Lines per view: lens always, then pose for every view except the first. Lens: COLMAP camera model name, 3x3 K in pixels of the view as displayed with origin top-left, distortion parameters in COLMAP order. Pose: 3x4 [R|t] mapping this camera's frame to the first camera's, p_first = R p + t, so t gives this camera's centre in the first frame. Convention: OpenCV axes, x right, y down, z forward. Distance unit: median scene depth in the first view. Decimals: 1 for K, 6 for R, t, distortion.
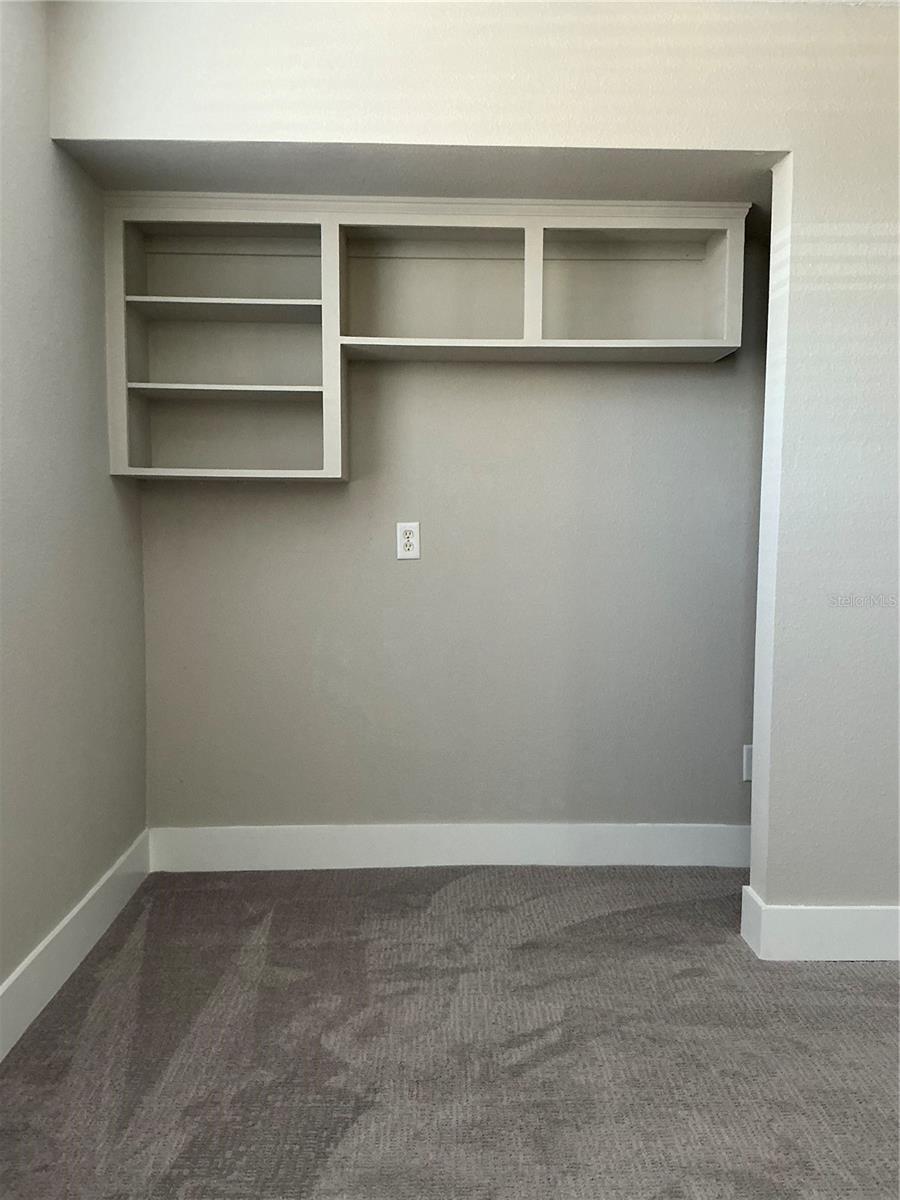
lens RADIAL K [[1005.0, 0, 448.7], [0, 1005.0, 603.0], [0, 0, 1]] dist [0.125175, -0.244600]
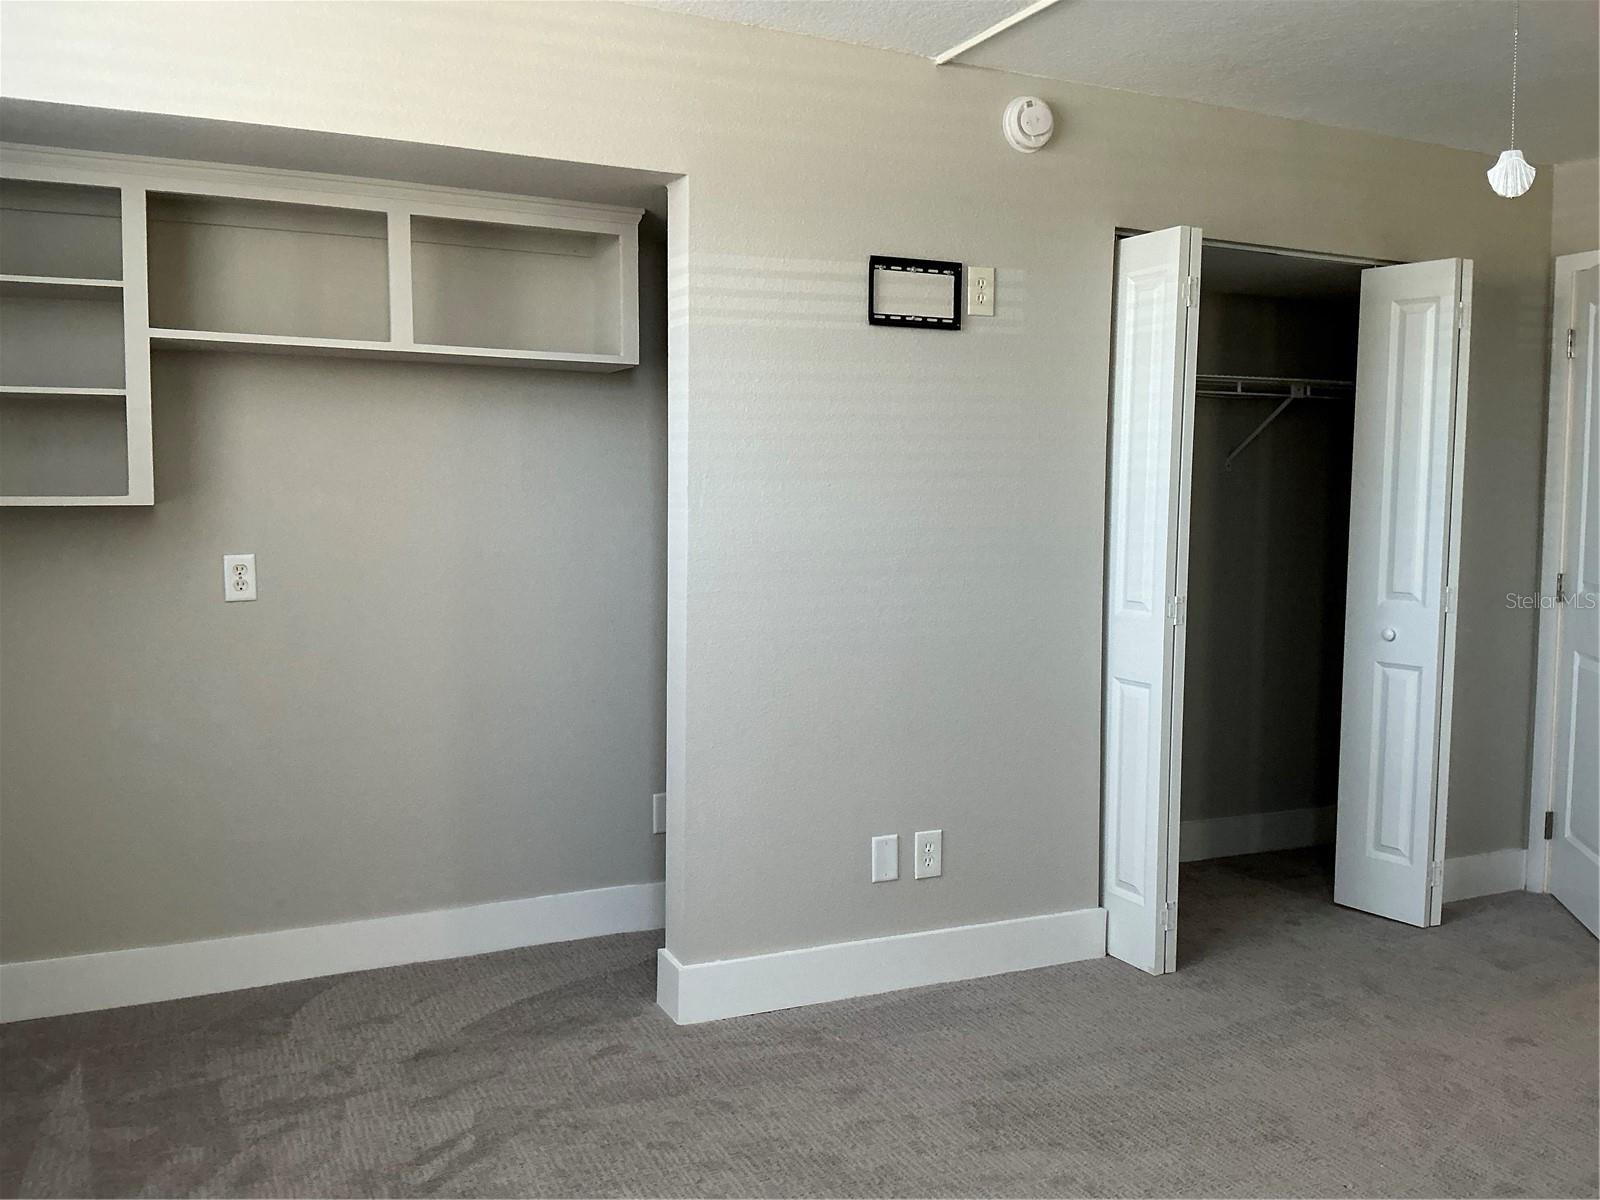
lens RADIAL K [[1340.0, 0, 811.9], [0, 1340.0, 601.5], [0, 0, 1]] dist [0.125175, -0.244600]
pose [[0.911954, -0.028989, 0.409267, -0.079138], [0.027768, 0.999575, 0.008928, -0.046667], [-0.409352, 0.003223, 0.912371, -0.182868]]
